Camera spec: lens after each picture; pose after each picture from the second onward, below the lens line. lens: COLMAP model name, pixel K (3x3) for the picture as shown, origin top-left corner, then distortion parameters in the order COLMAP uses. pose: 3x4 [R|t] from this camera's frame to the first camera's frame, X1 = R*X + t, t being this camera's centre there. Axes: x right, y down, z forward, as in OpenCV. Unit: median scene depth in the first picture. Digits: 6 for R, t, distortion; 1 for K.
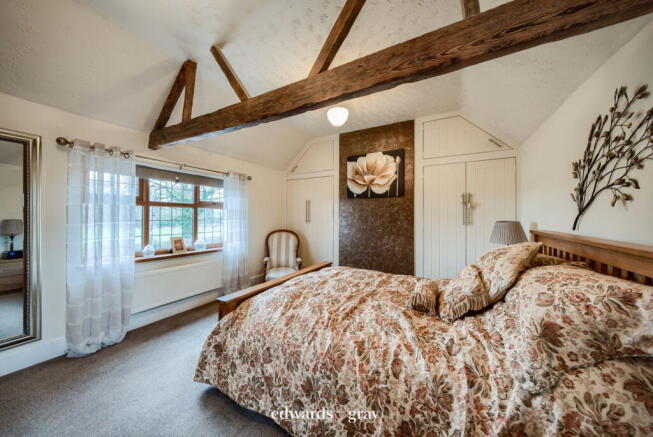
lens RADIAL K [[223.1, 0, 317.5], [0, 223.1, 217.8], [0, 0, 1]] dist [-0.009501, 0.000004]
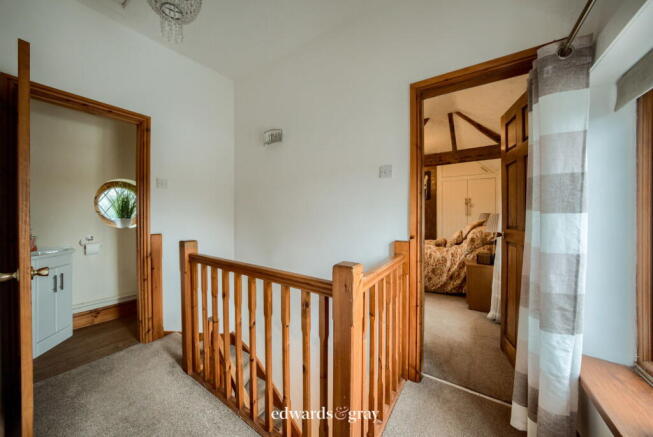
lens RADIAL K [[223.1, 0, 317.5], [0, 223.1, 217.8], [0, 0, 1]] dist [-0.009501, 0.000004]
pose [[0.996440, -0.003050, -0.084251, -0.864826], [0.004008, 0.999929, 0.011202, 0.050681], [0.084211, -0.011500, 0.996382, -2.024573]]
